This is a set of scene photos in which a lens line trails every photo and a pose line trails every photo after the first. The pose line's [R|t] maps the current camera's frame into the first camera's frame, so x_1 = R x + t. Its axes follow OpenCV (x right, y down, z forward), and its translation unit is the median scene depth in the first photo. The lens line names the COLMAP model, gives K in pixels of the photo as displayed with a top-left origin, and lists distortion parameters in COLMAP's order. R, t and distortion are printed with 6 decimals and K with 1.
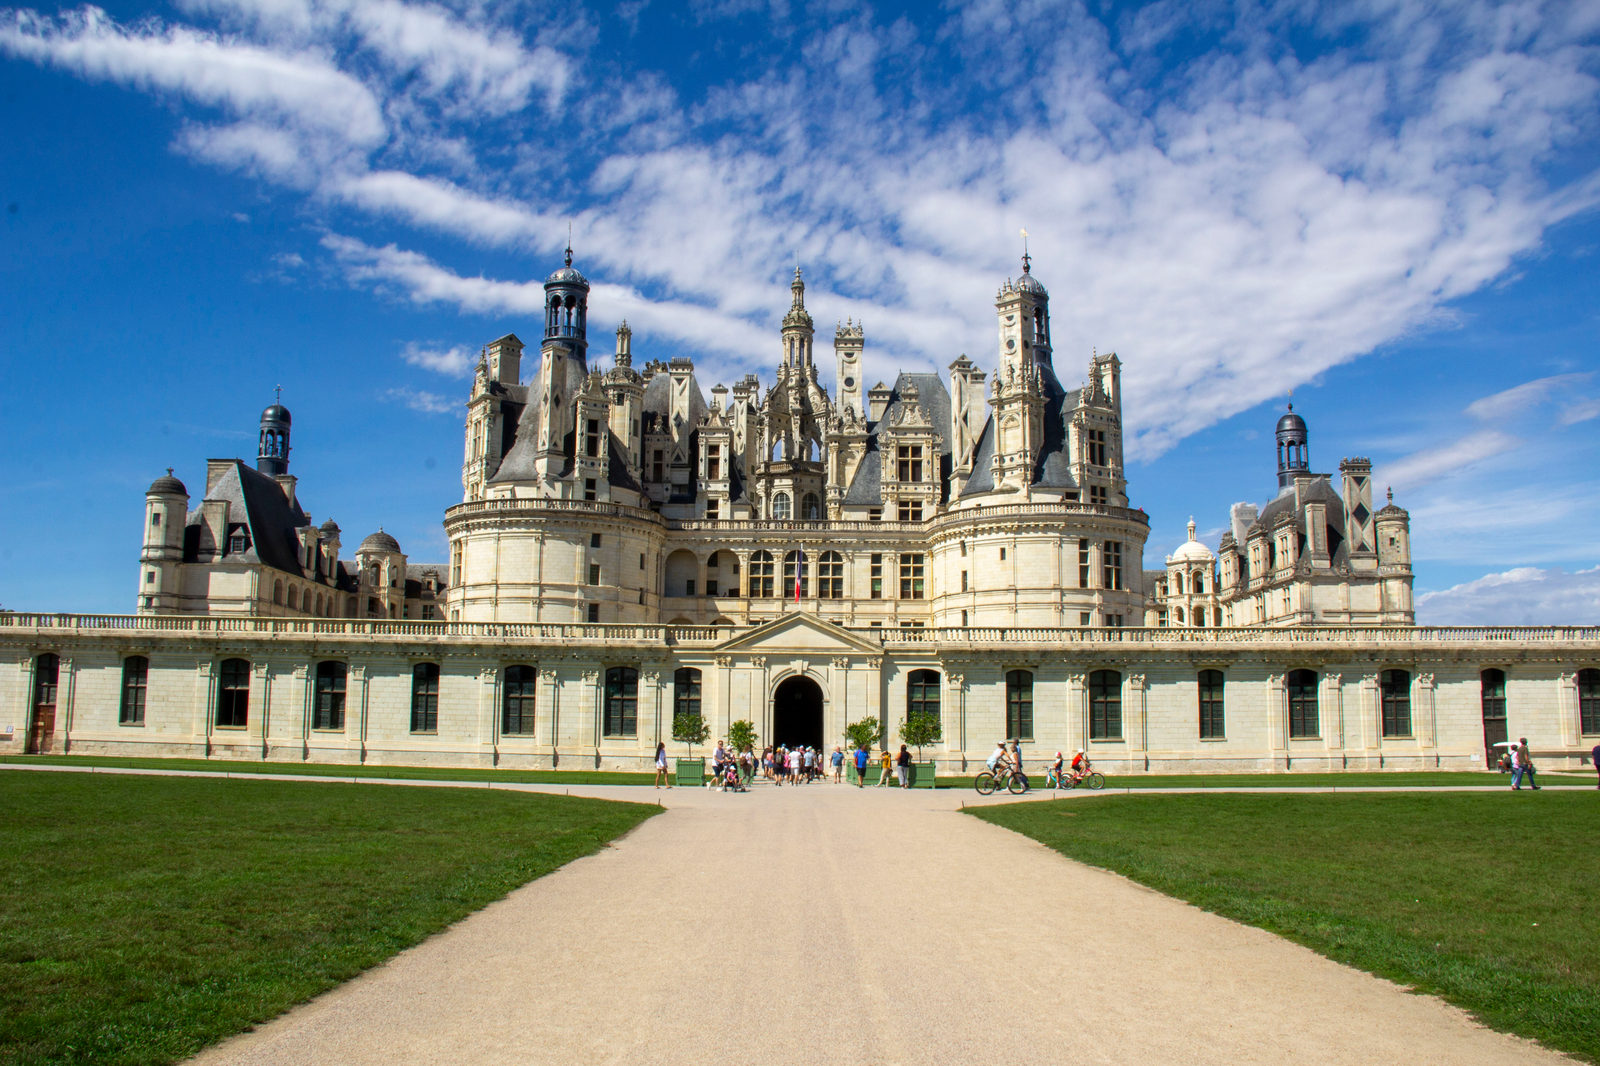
lens RADIAL K [[1310.5, 0, 800.0], [0, 1310.5, 533.0], [0, 0, 1]] dist [-0.181332, 0.137102]
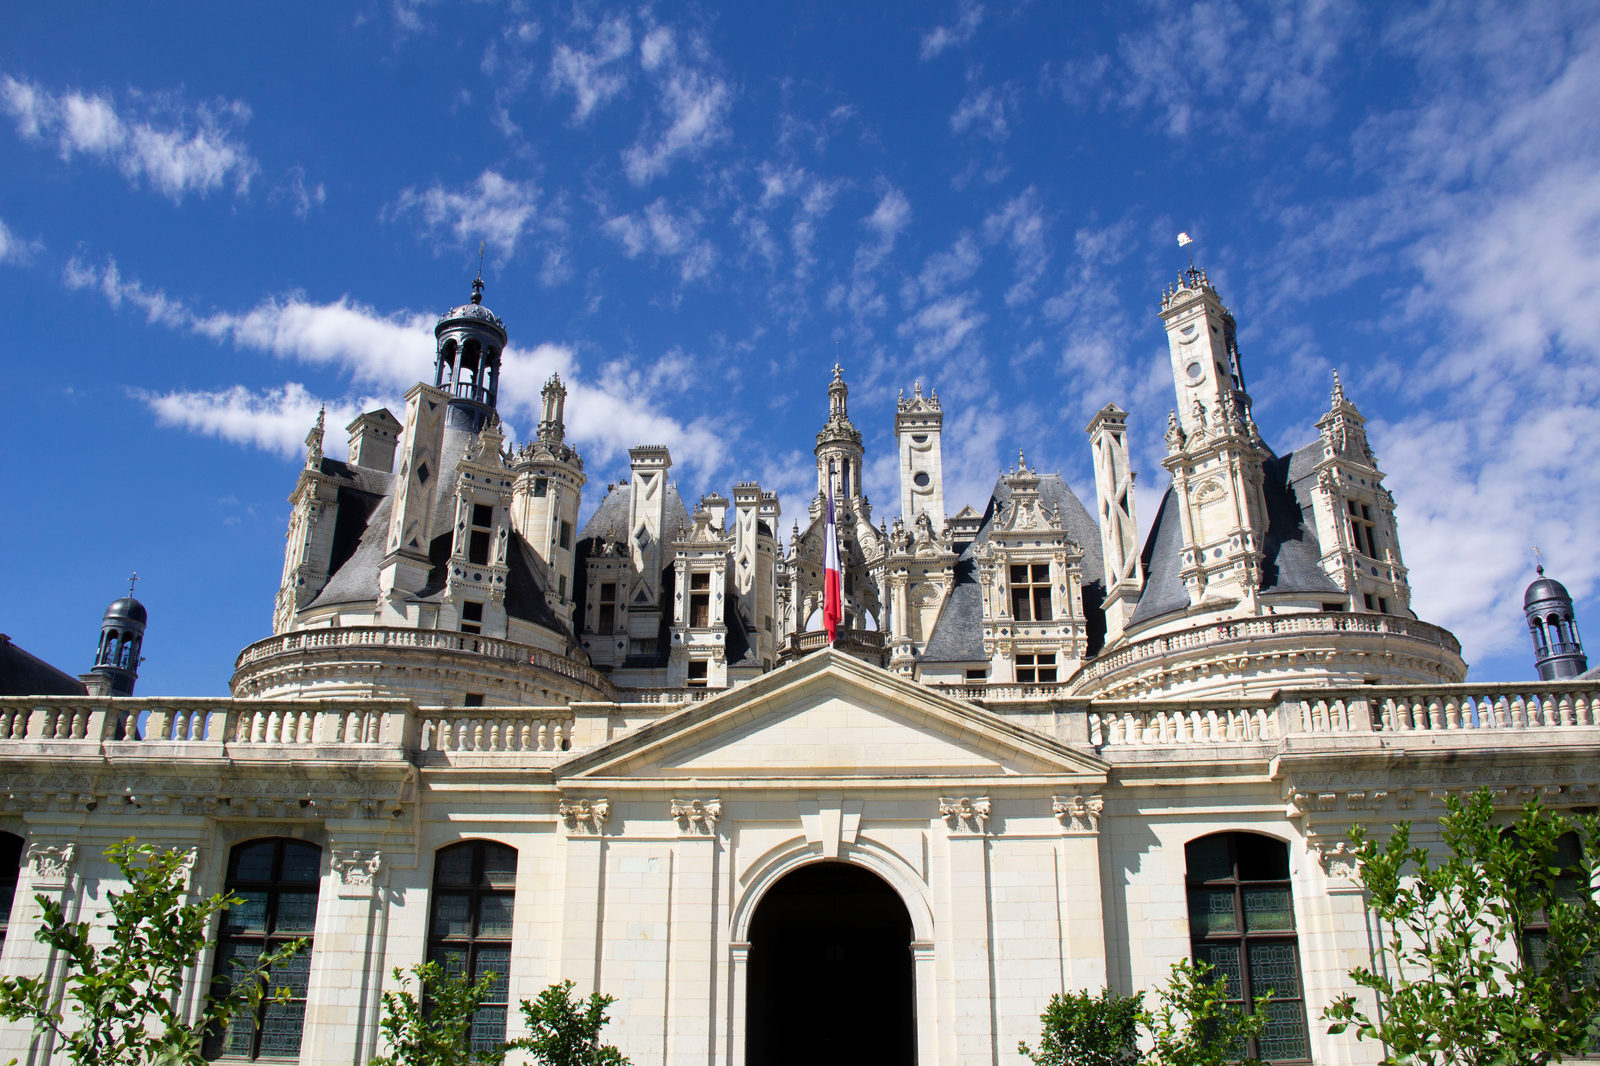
lens RADIAL K [[1310.5, 0, 800.0], [0, 1310.5, 533.0], [0, 0, 1]] dist [-0.181332, 0.137102]
pose [[0.998952, -0.024666, -0.038562, 0.003718], [0.014161, 0.967598, -0.252100, 0.072094], [0.043531, 0.251290, 0.966933, 0.447768]]
